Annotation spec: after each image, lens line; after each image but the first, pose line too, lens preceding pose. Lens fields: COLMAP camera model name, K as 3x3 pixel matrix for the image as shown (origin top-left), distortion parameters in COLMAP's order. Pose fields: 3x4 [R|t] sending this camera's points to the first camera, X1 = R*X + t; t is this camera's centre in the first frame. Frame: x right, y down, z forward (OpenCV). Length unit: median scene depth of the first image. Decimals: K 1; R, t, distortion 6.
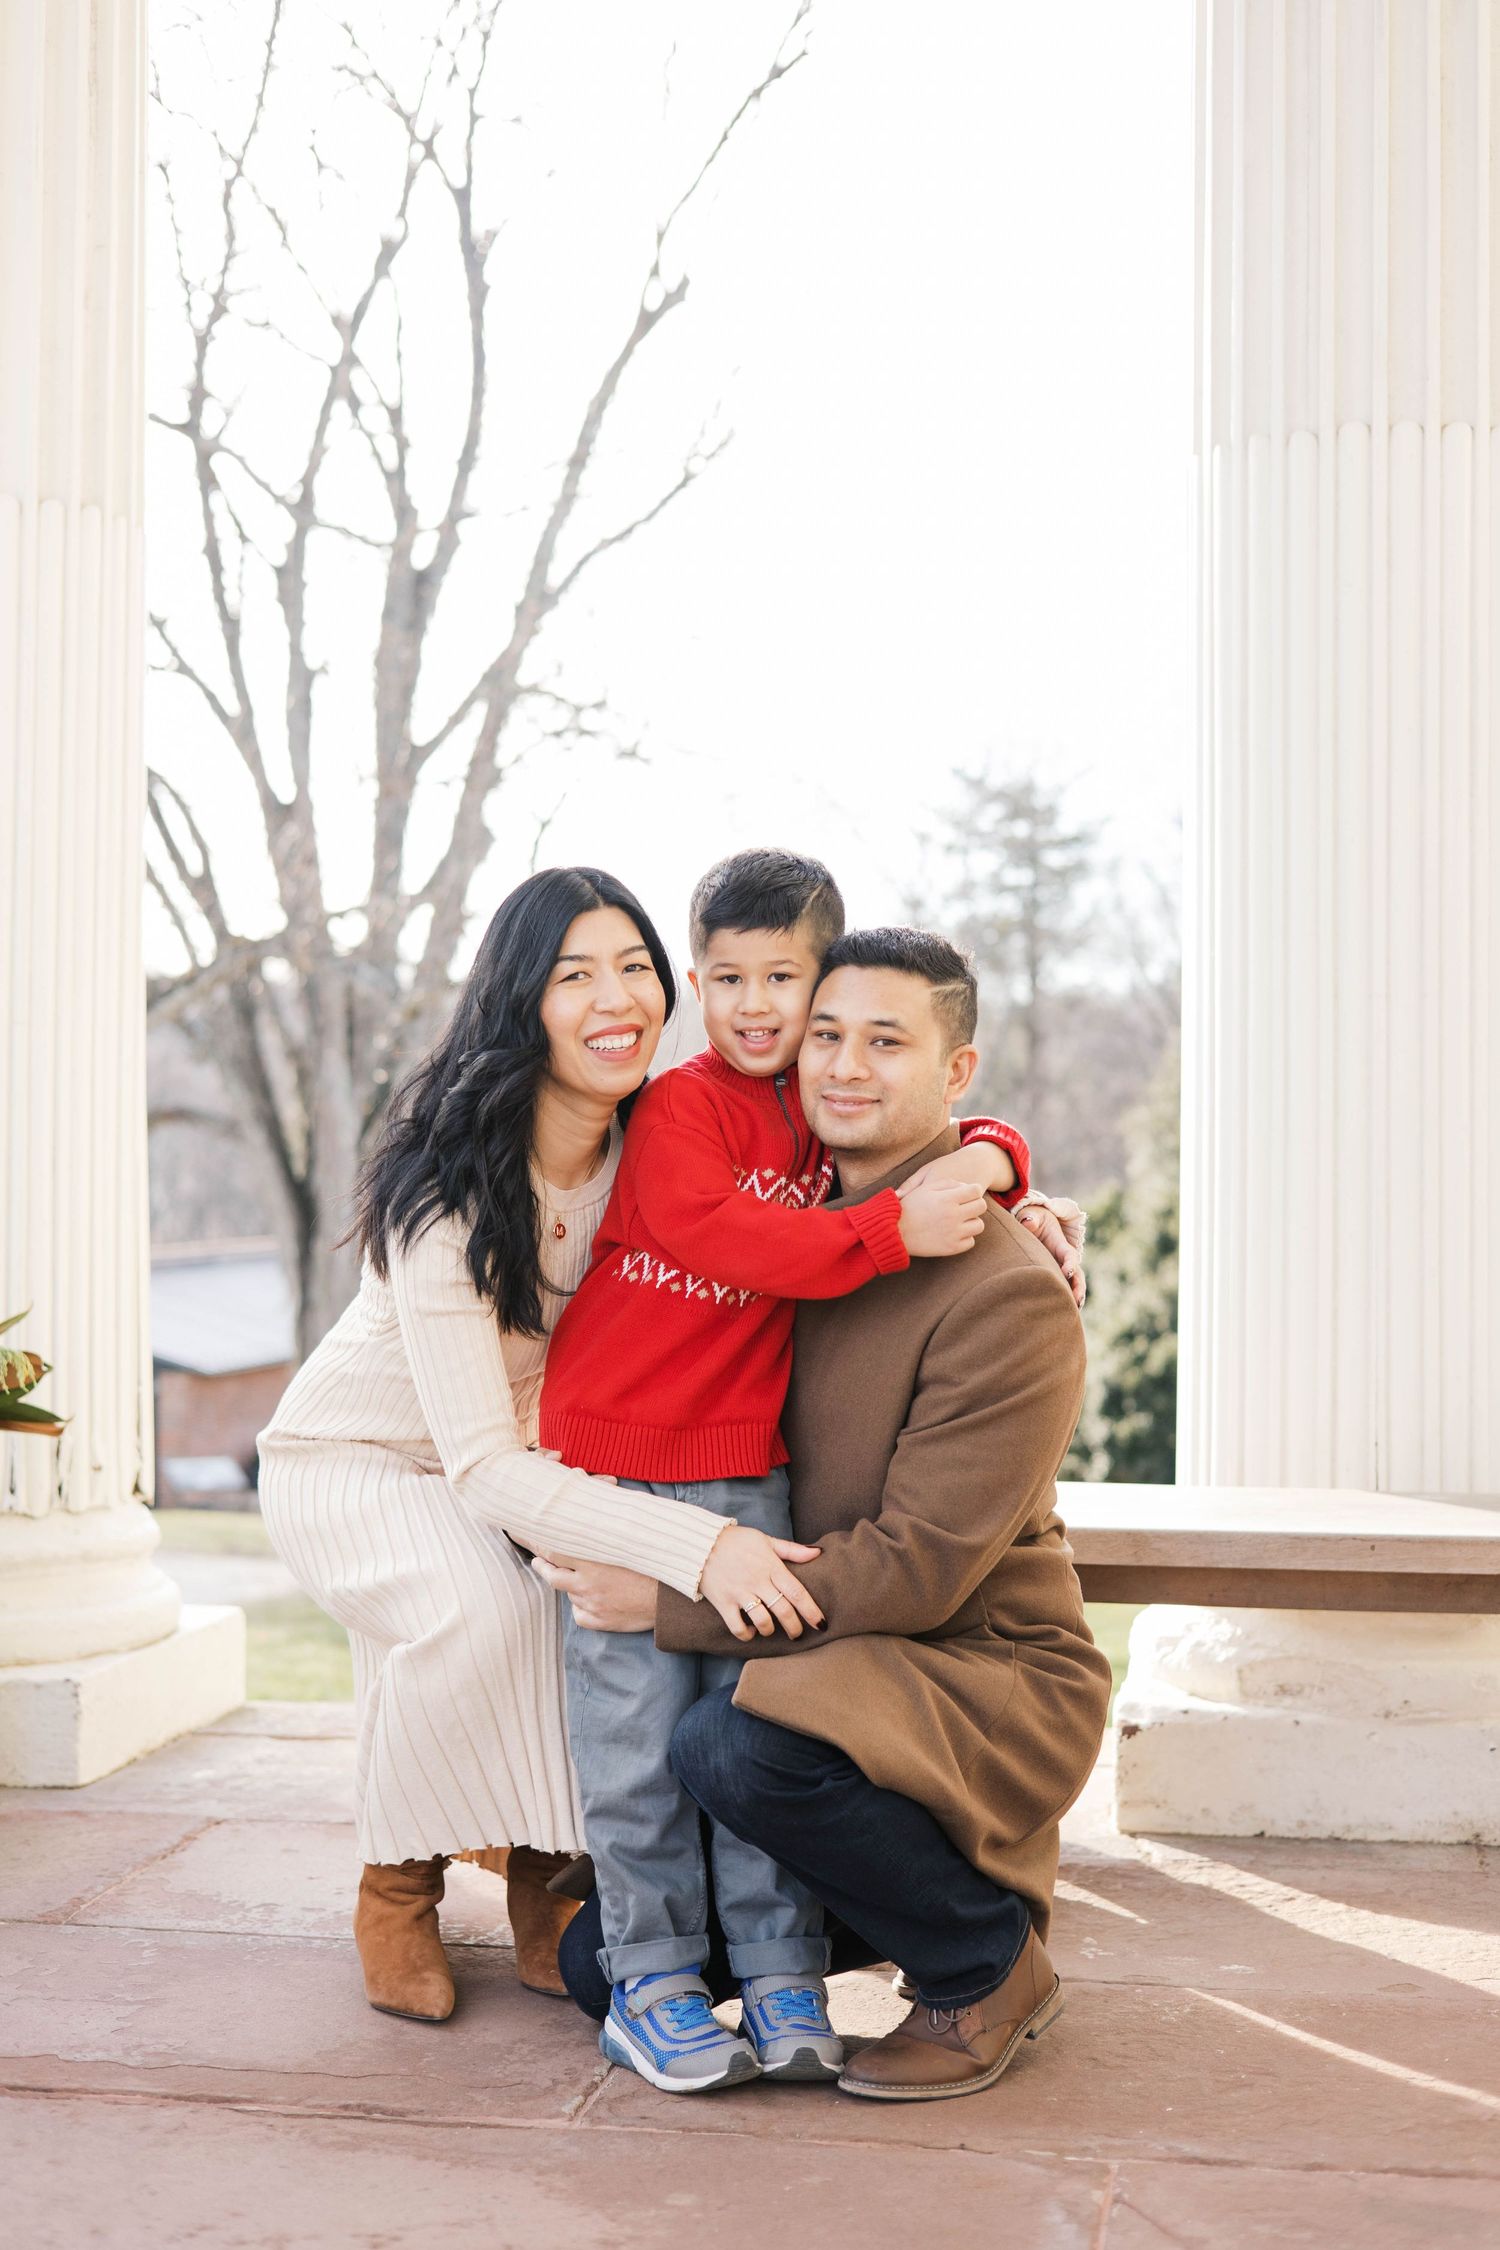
lens RADIAL K [[3228.1, 0, 779.9], [0, 3228.1, 1106.3], [0, 0, 1]] dist [0.012720, 0.050419]
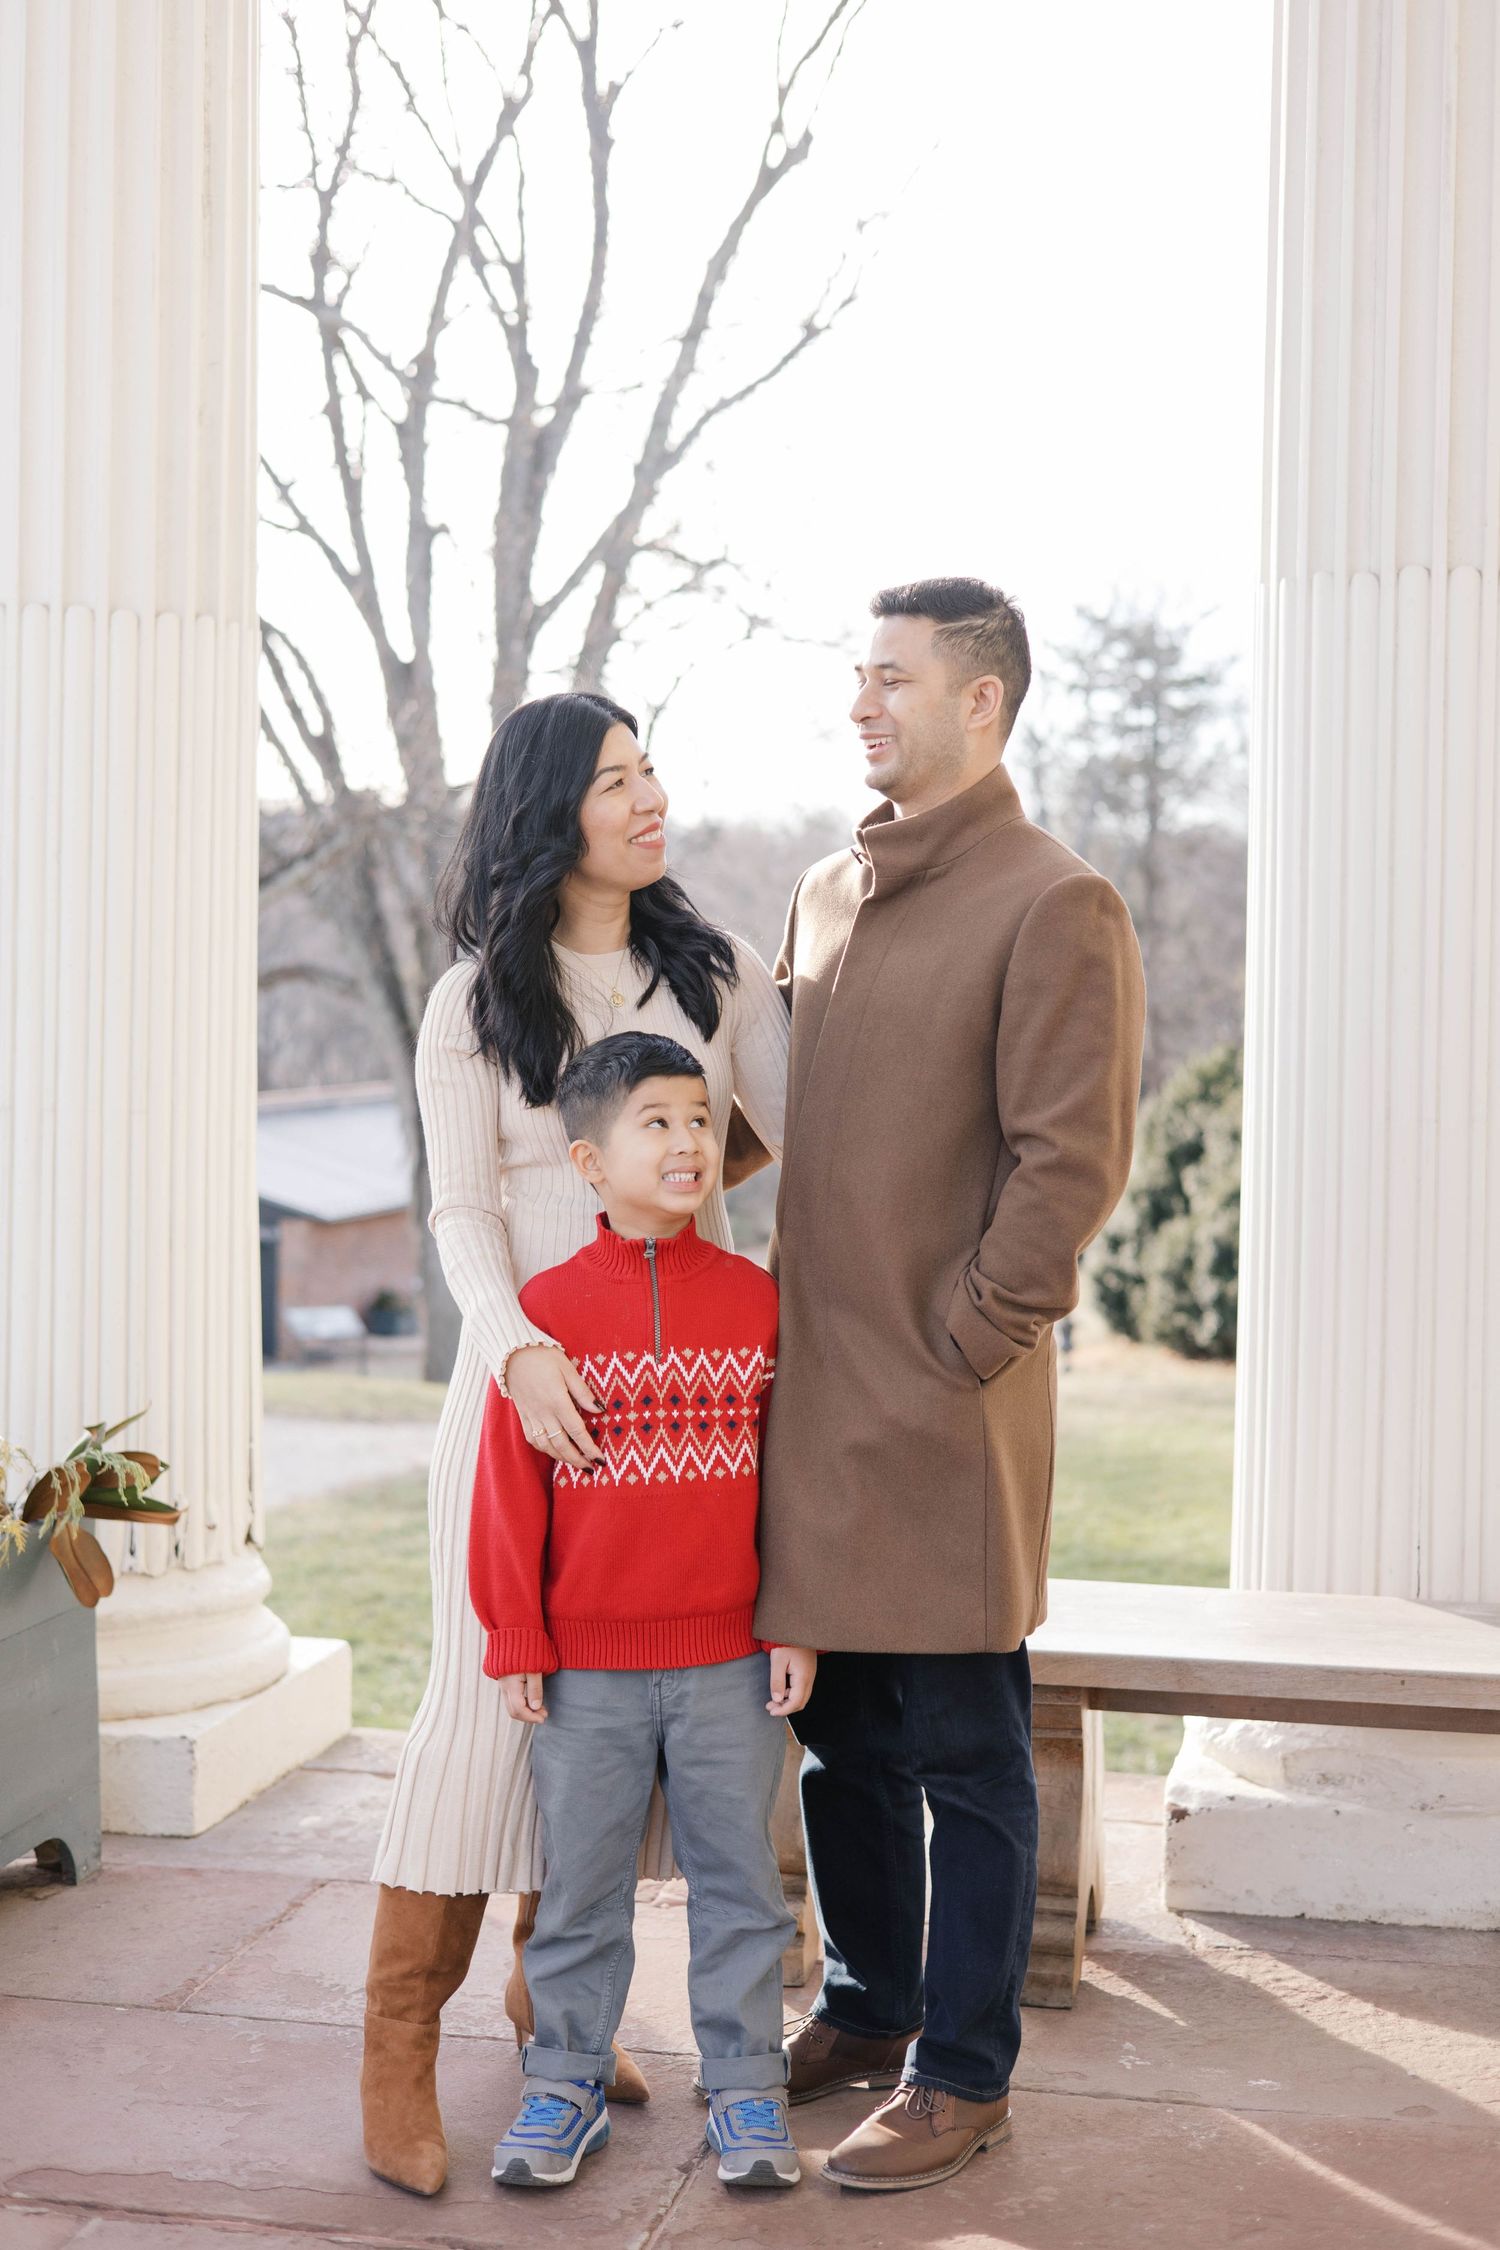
lens RADIAL K [[3226.8, 0, 779.1], [0, 3226.8, 1086.4], [0, 0, 1]] dist [0.023379, -0.034493]
pose [[0.999280, 0.009331, -0.036768, 0.013708], [-0.007627, 0.998903, 0.046208, -0.090306], [0.037159, -0.045894, 0.998255, -0.049150]]
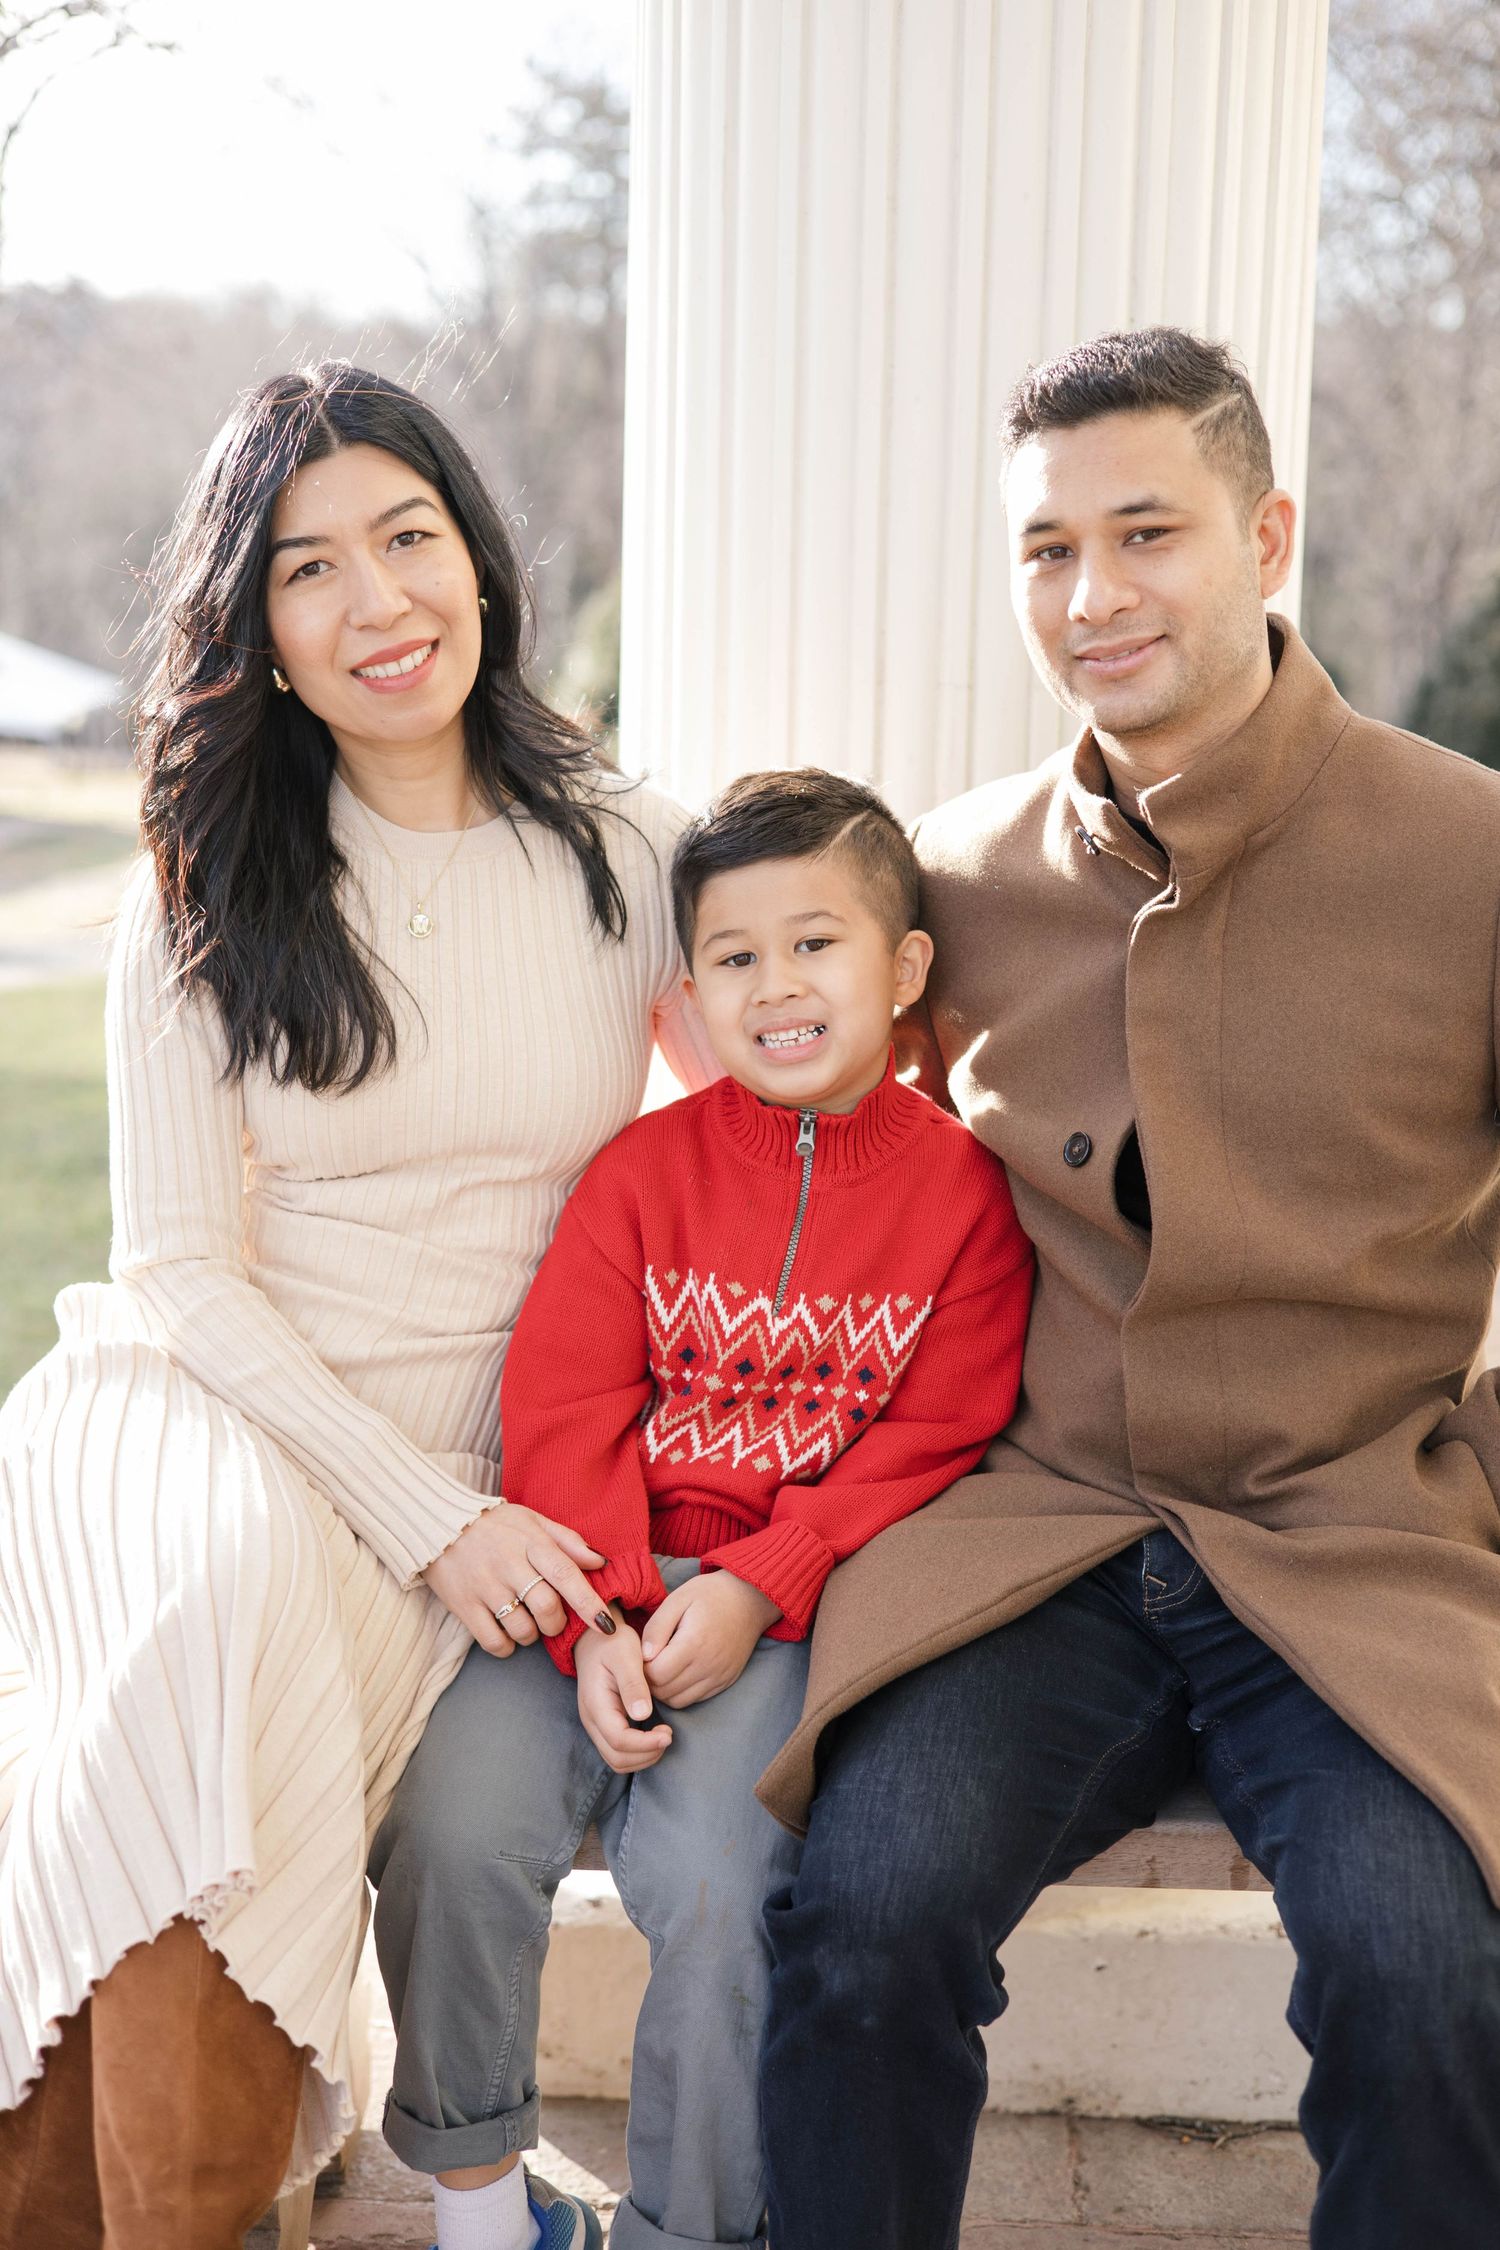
lens RADIAL K [[3292.8, 0, 750.0], [0, 3292.8, 1125.0], [0, 0, 1]] dist [-0.000863, 0.006477]
pose [[0.992655, -0.007397, 0.120751, 0.079056], [-0.017825, 0.978291, 0.206467, -0.076037], [-0.119657, -0.207103, 0.970974, 0.424515]]
